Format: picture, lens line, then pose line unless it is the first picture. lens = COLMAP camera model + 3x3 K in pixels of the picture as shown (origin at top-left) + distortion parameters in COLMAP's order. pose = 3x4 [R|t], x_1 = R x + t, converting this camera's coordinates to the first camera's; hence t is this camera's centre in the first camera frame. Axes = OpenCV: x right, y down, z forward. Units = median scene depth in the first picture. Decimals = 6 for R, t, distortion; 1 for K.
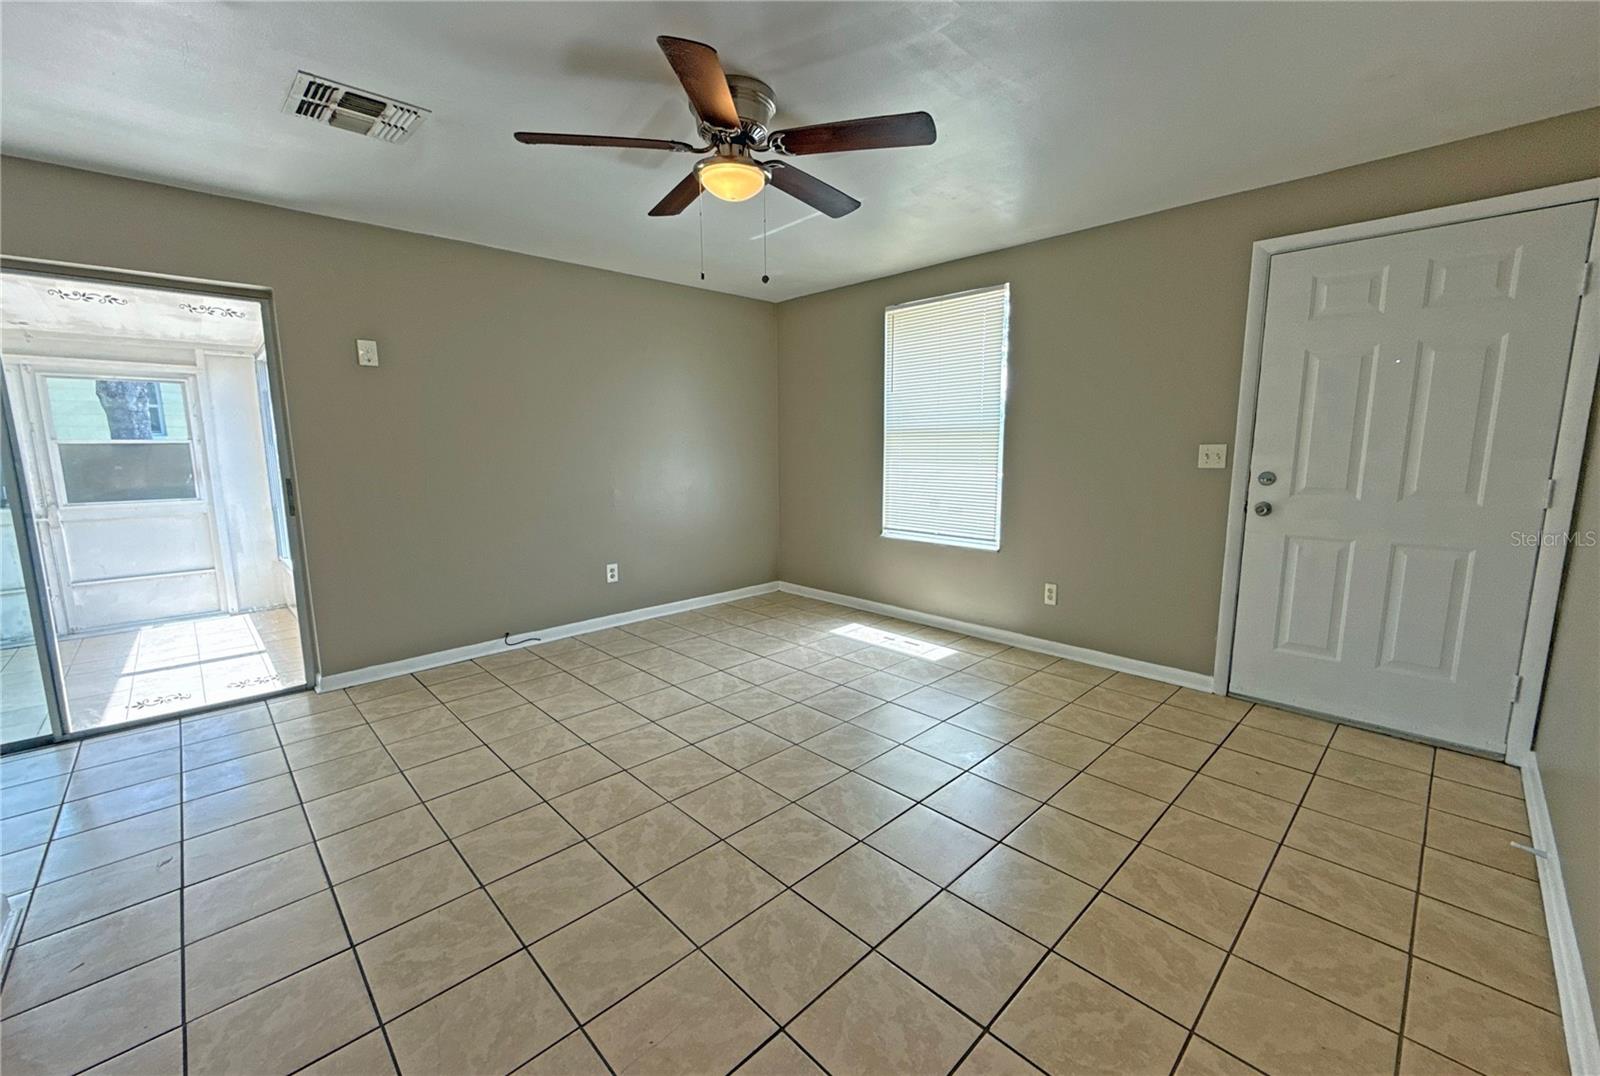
lens RADIAL K [[633.6, 0, 798.4], [0, 633.6, 547.4], [0, 0, 1]] dist [0.001697, 0.000539]
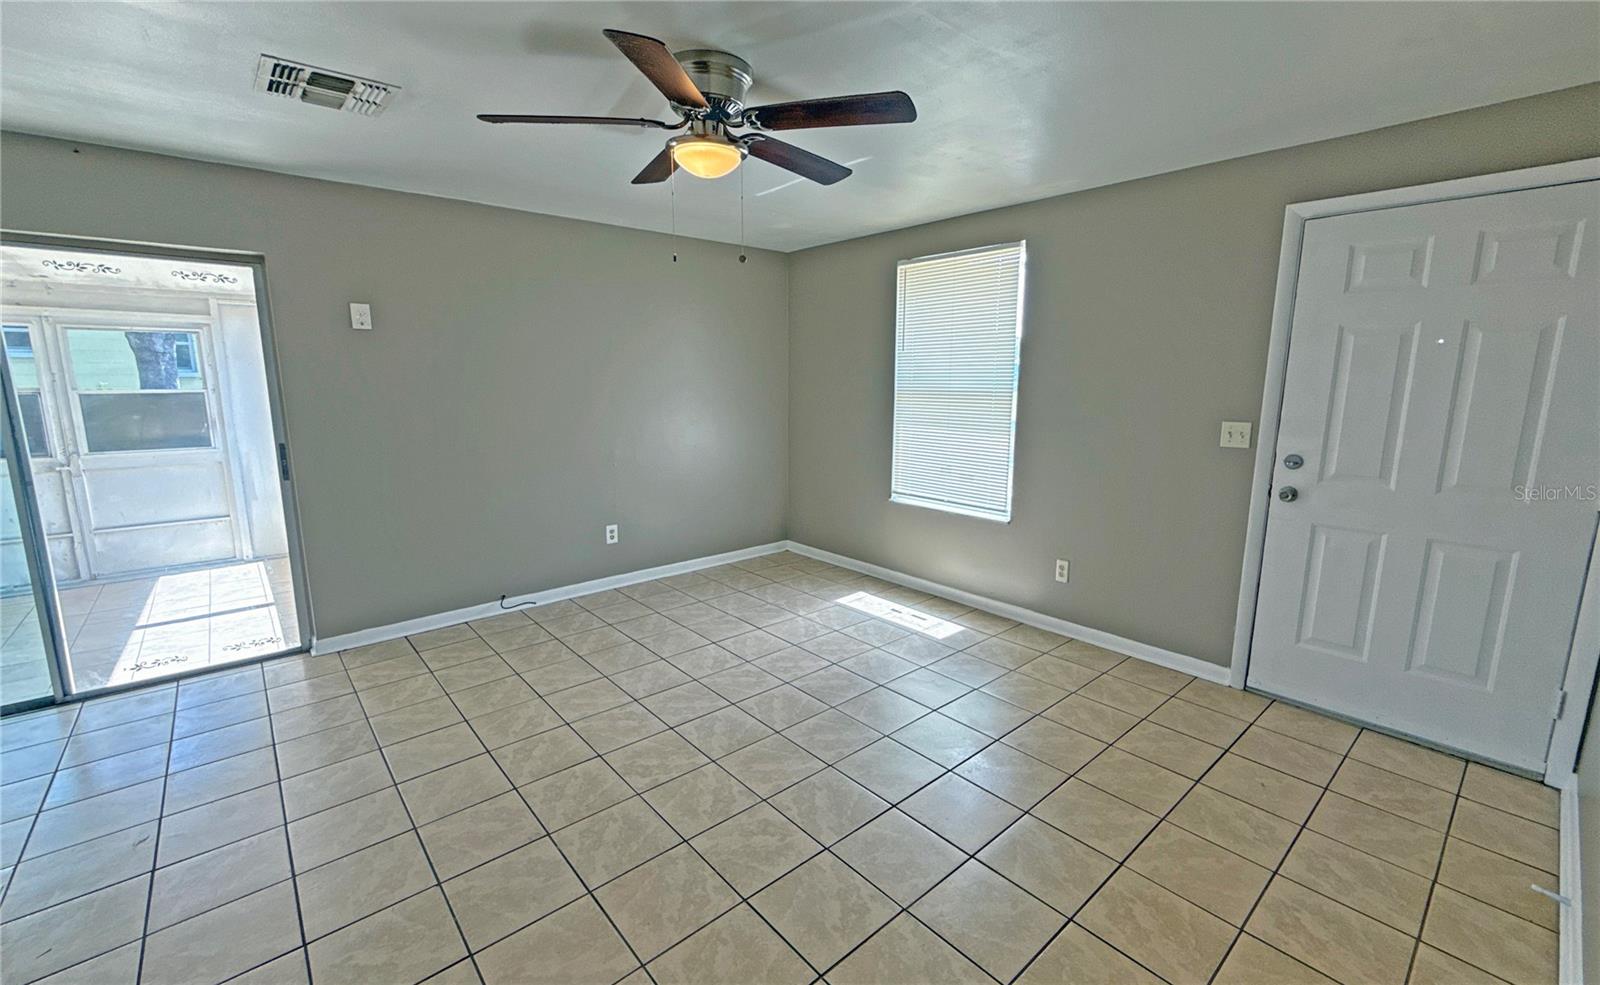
lens RADIAL K [[652.5, 0, 798.9], [0, 652.5, 499.6], [0, 0, 1]] dist [0.001511, 0.000865]
pose [[0.998668, 0.018979, -0.047977, 0.074329], [-0.017857, 0.999560, 0.023690, -0.073725], [0.048406, -0.022802, 0.998567, 0.012008]]
